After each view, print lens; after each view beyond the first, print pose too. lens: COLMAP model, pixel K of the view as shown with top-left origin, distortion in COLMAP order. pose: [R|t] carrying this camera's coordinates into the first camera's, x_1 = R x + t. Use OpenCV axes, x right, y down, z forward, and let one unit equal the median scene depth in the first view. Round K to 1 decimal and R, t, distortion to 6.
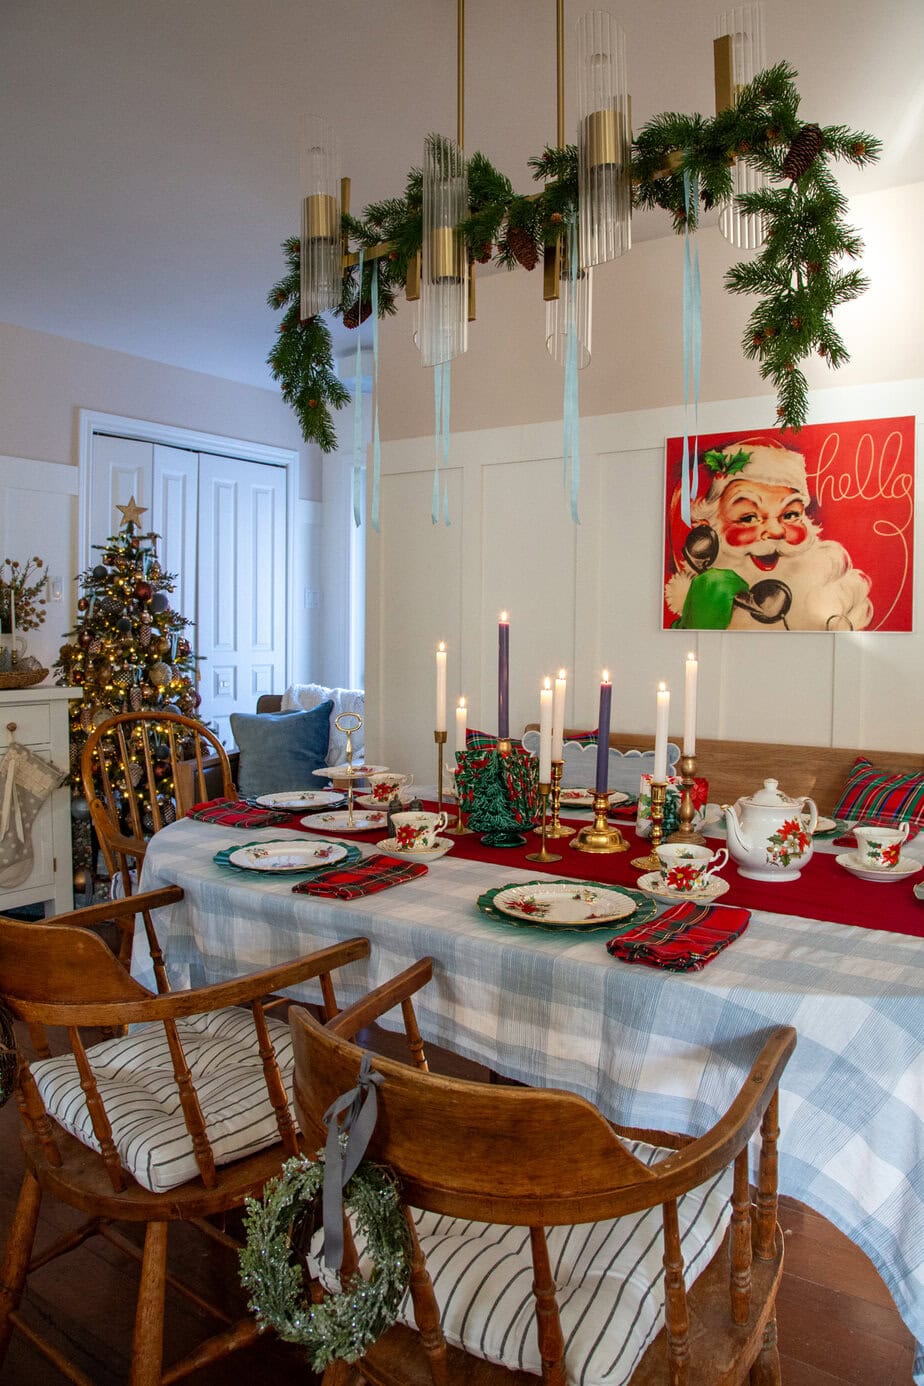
lens RADIAL K [[946.3, 0, 461.2], [0, 946.3, 683.2], [0, 0, 1]] dist [-0.127202, 0.079447]
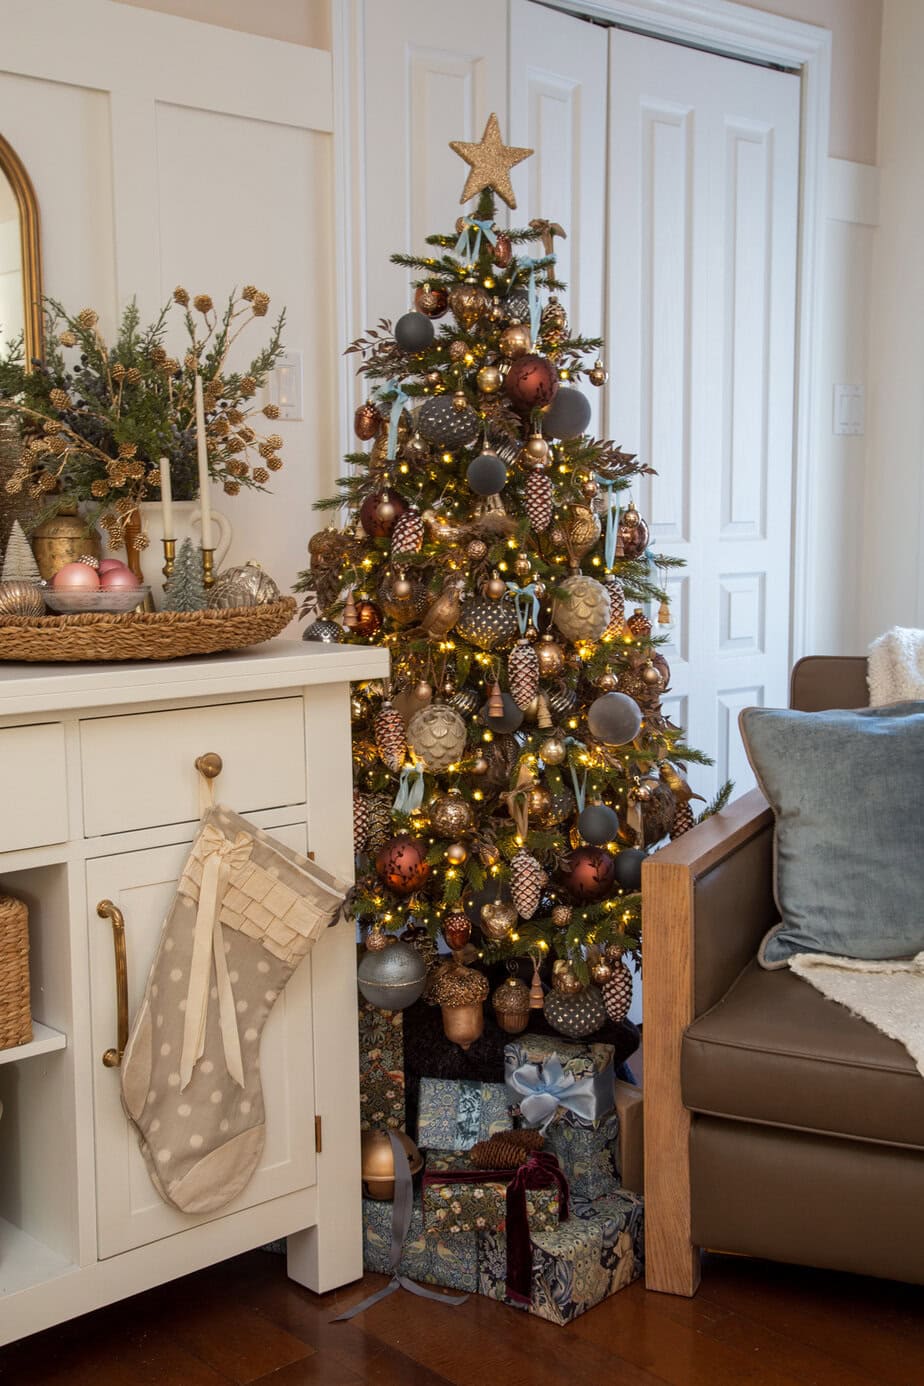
lens RADIAL K [[1510.6, 0, 462.0], [0, 1510.6, 693.0], [0, 0, 1]] dist [0.020086, 0.139639]
pose [[0.978088, 0.008058, -0.208038, -0.247302], [0.006721, 0.997508, 0.070235, -0.018759], [0.208085, -0.070094, 0.975596, 0.413971]]
